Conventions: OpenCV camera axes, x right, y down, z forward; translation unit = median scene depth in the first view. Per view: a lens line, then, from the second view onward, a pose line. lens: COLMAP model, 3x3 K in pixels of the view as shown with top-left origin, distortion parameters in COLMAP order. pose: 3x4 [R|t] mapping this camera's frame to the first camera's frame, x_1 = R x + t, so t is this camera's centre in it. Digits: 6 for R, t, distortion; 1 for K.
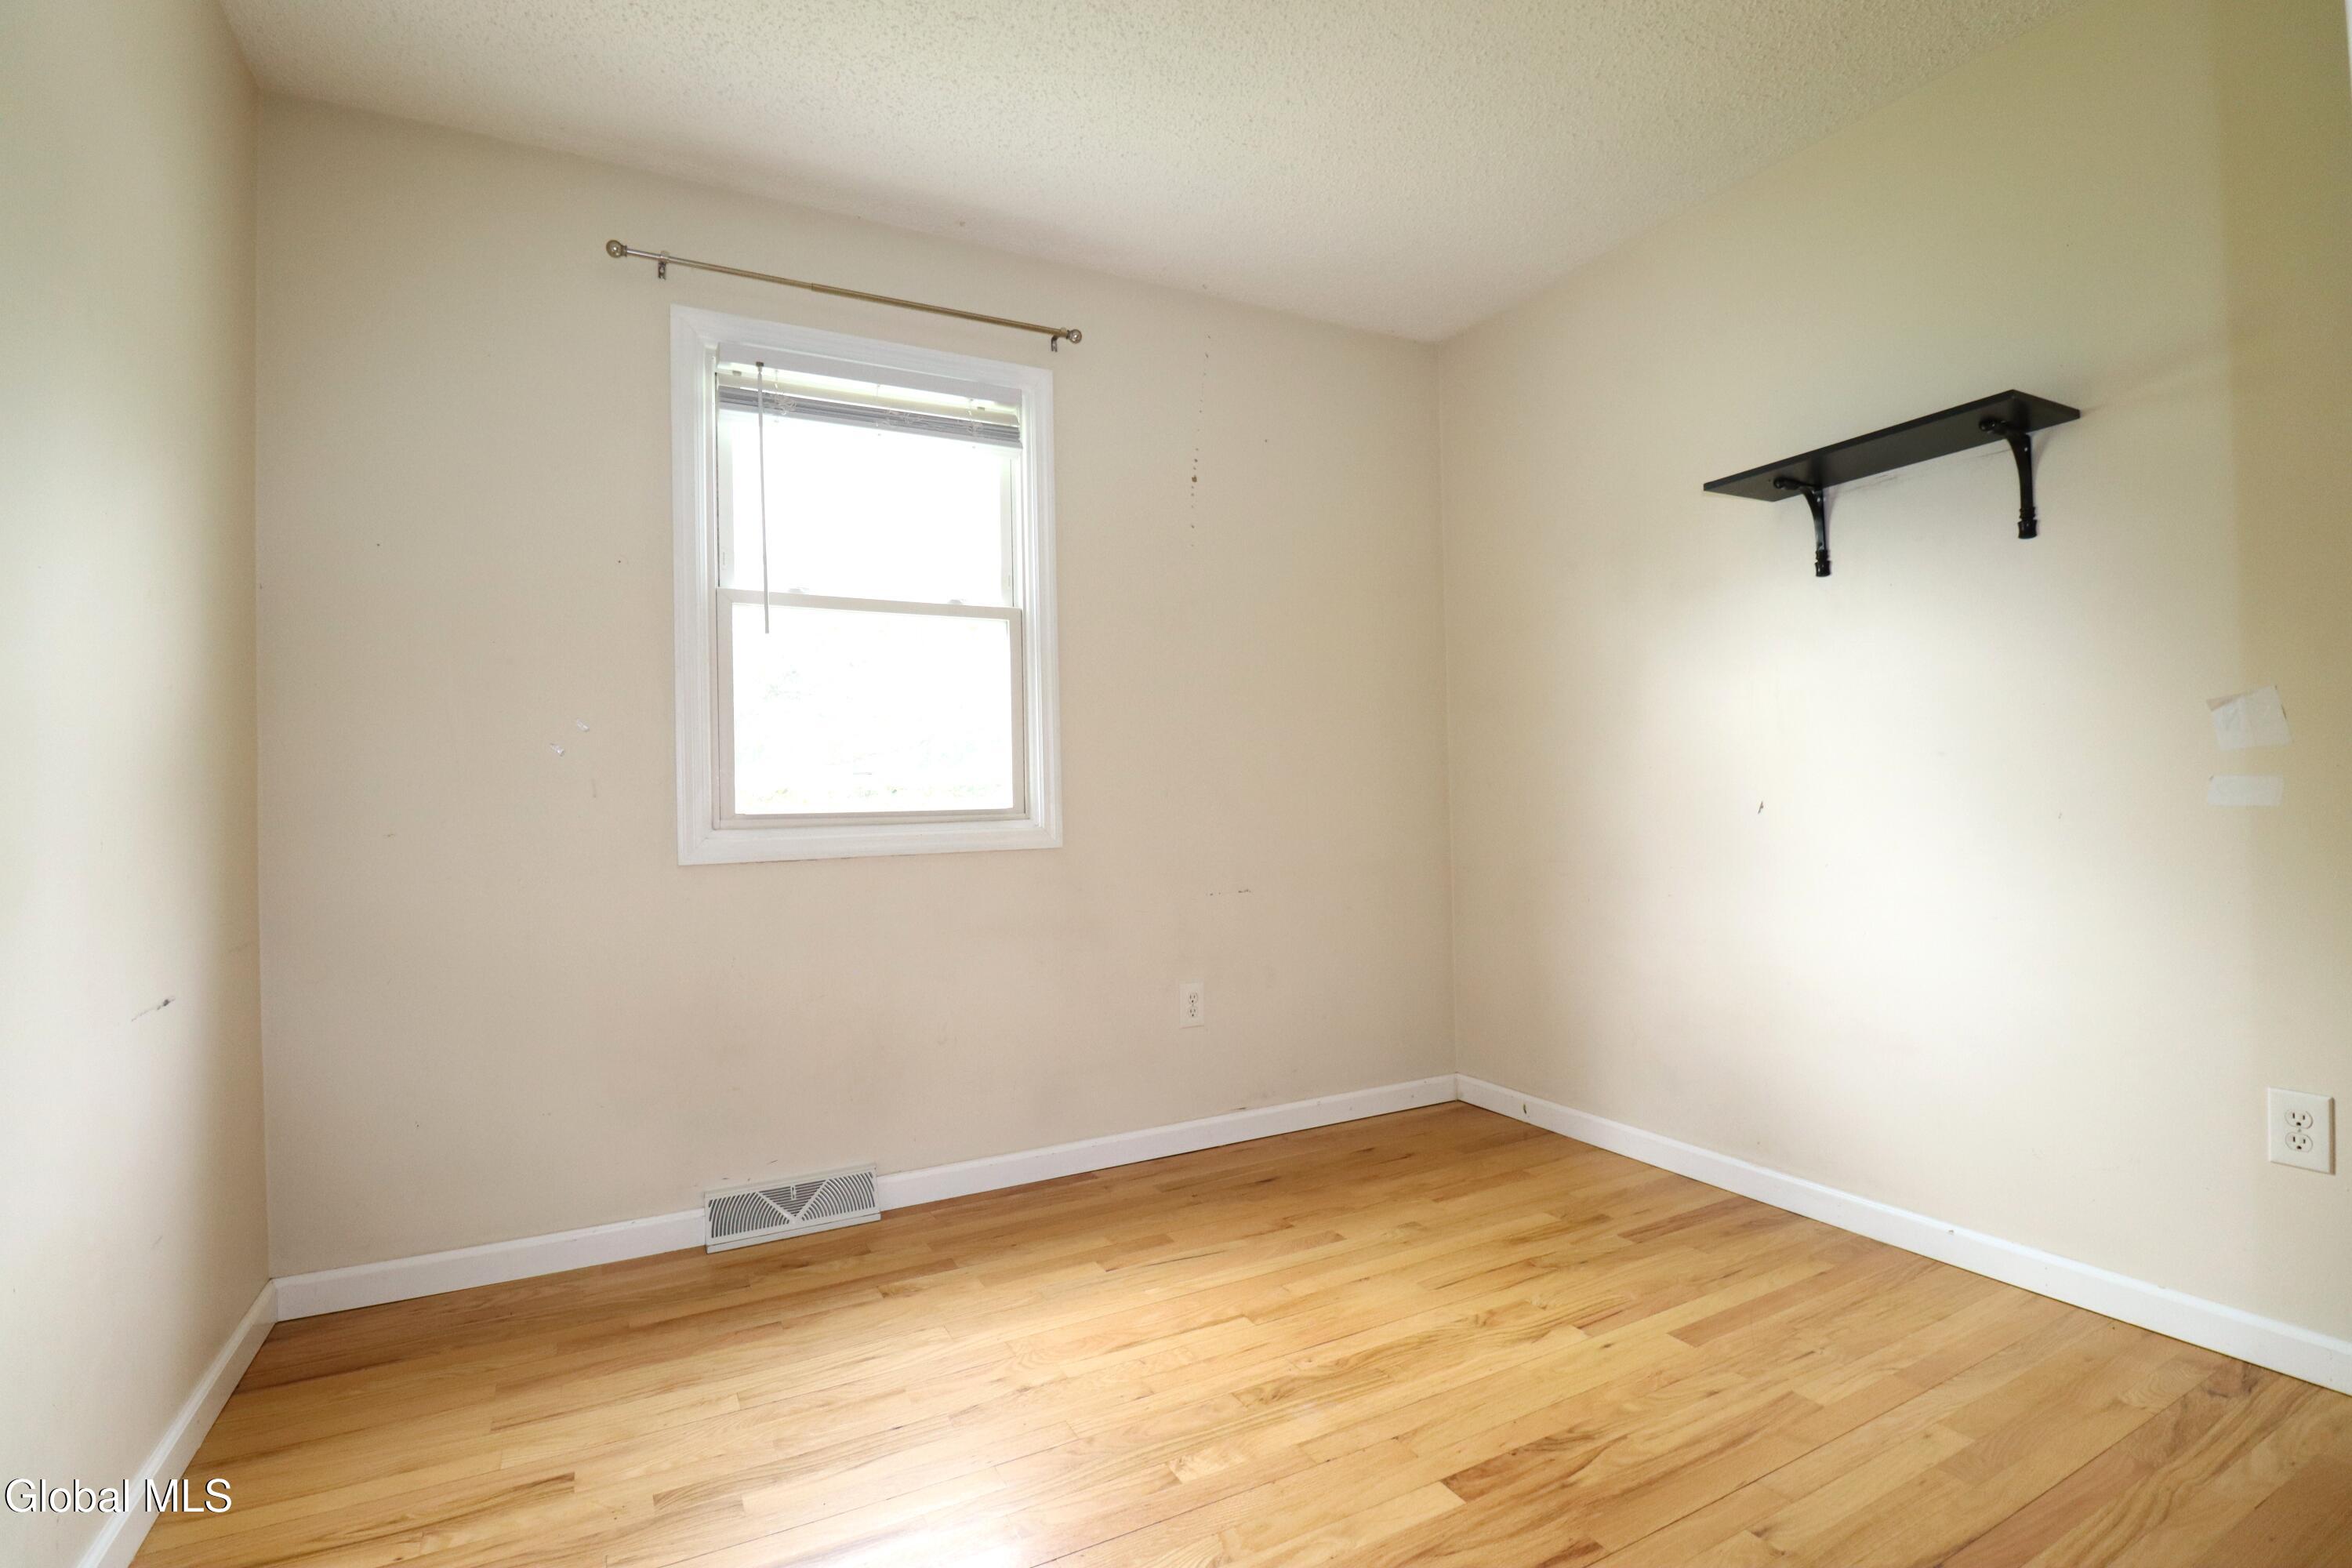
lens RADIAL K [[1090.4, 0, 1165.3], [0, 1090.4, 788.0], [0, 0, 1]] dist [-0.002092, -0.012605]
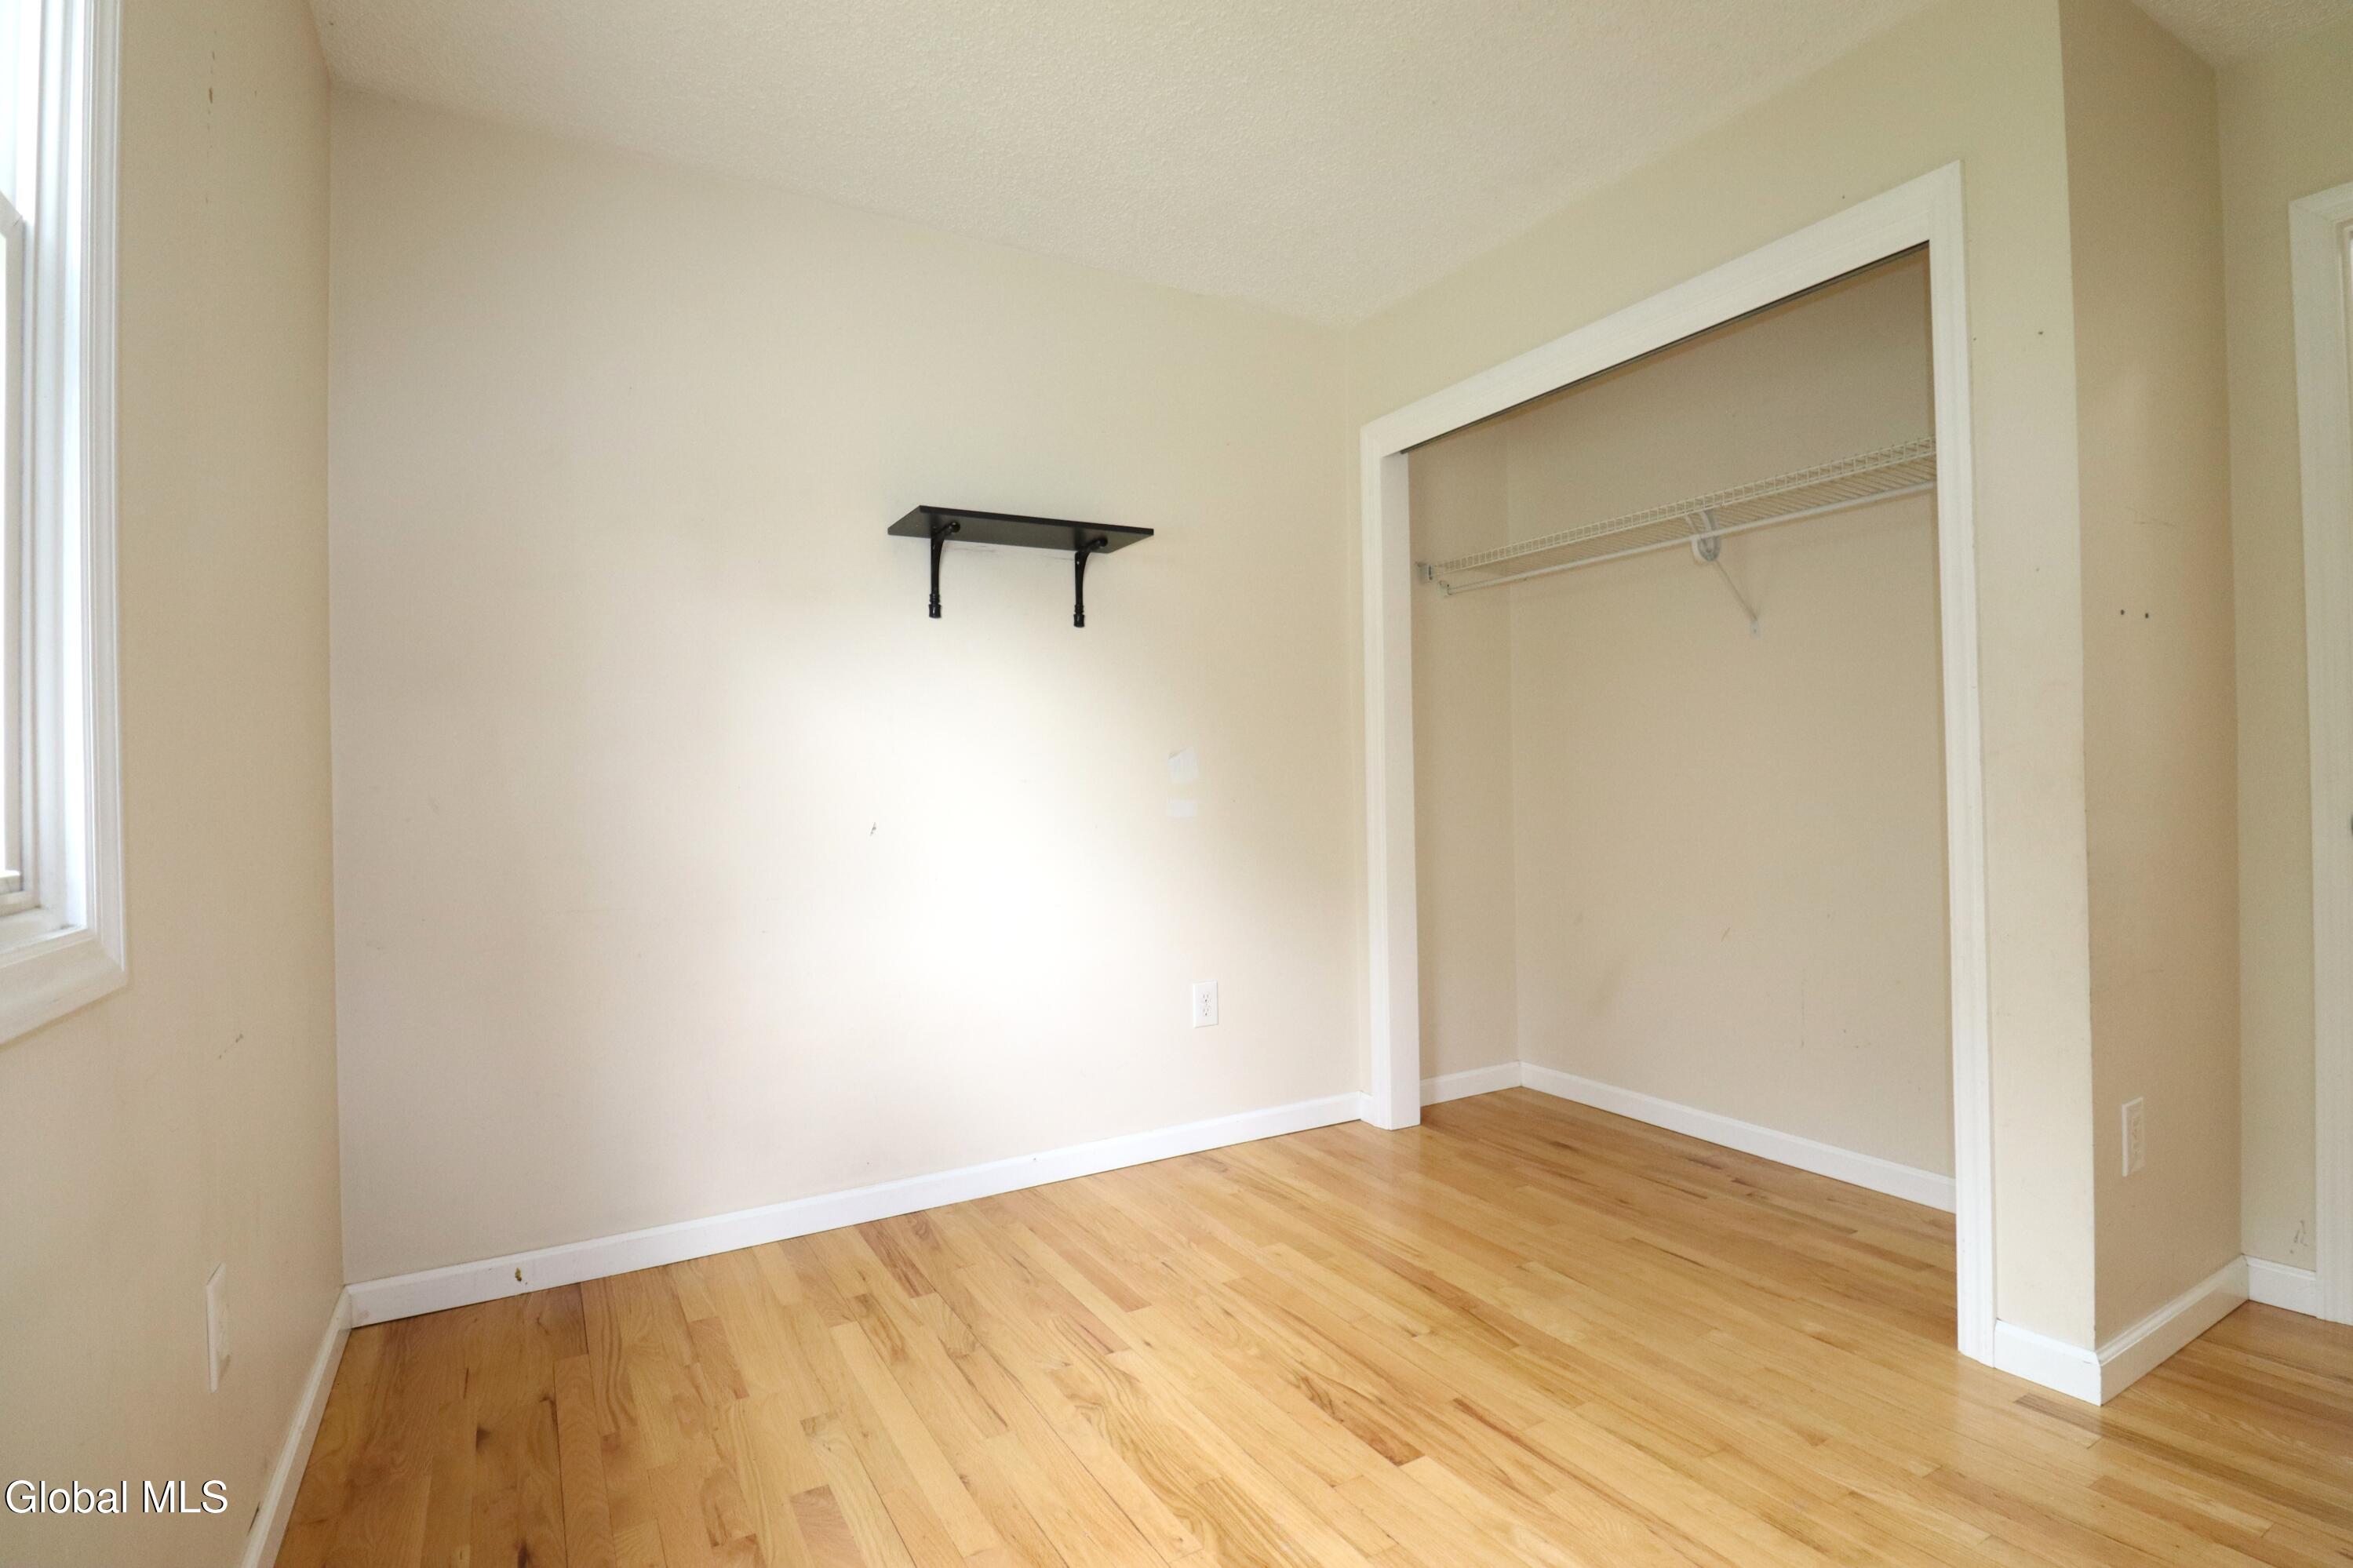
lens RADIAL K [[1101.6, 0, 1163.7], [0, 1101.6, 786.3], [0, 0, 1]] dist [-0.000490, -0.000101]
pose [[-0.036504, 0.024230, 0.999040, -0.518176], [0.012607, 0.999638, -0.023784, 0.006395], [-0.999254, 0.011727, -0.036796, 0.806704]]
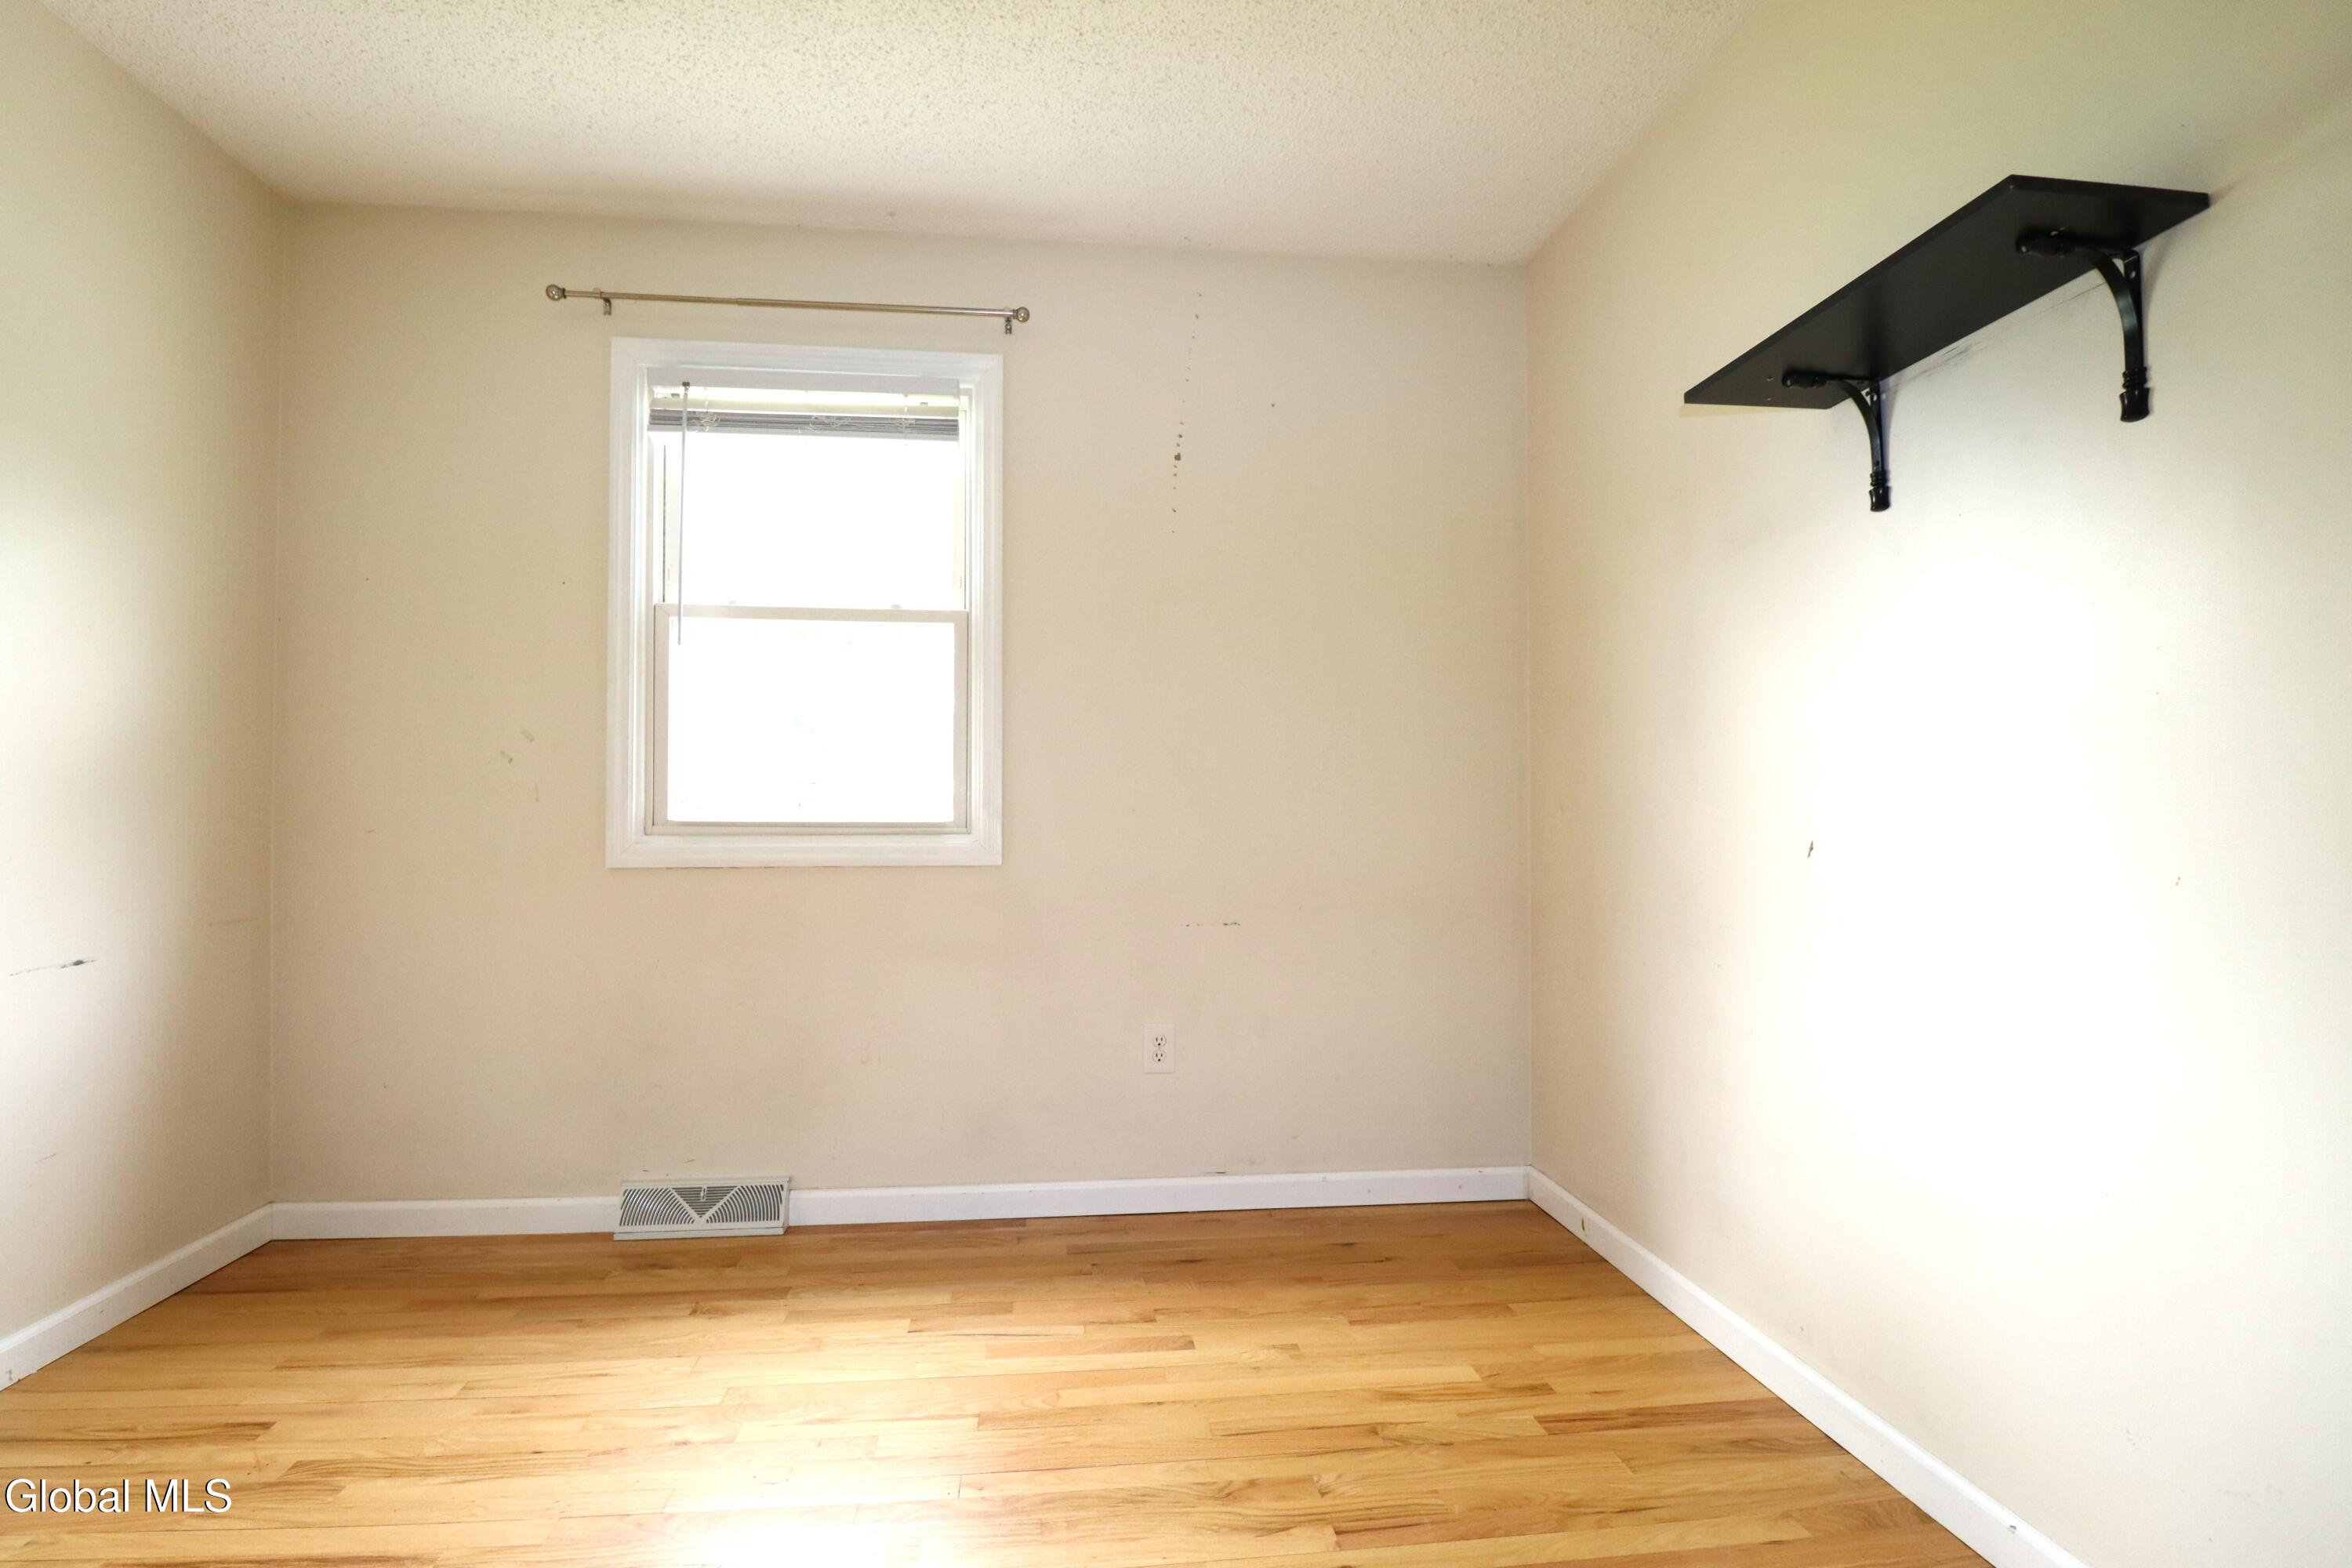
lens RADIAL K [[1108.3, 0, 1165.8], [0, 1108.3, 794.3], [0, 0, 1]] dist [-0.000685, -0.012857]
pose [[0.929974, 0.016984, -0.367233, 0.444646], [-0.018878, 0.999821, -0.001567, -0.008474], [0.367141, 0.008390, 0.930128, 0.198462]]
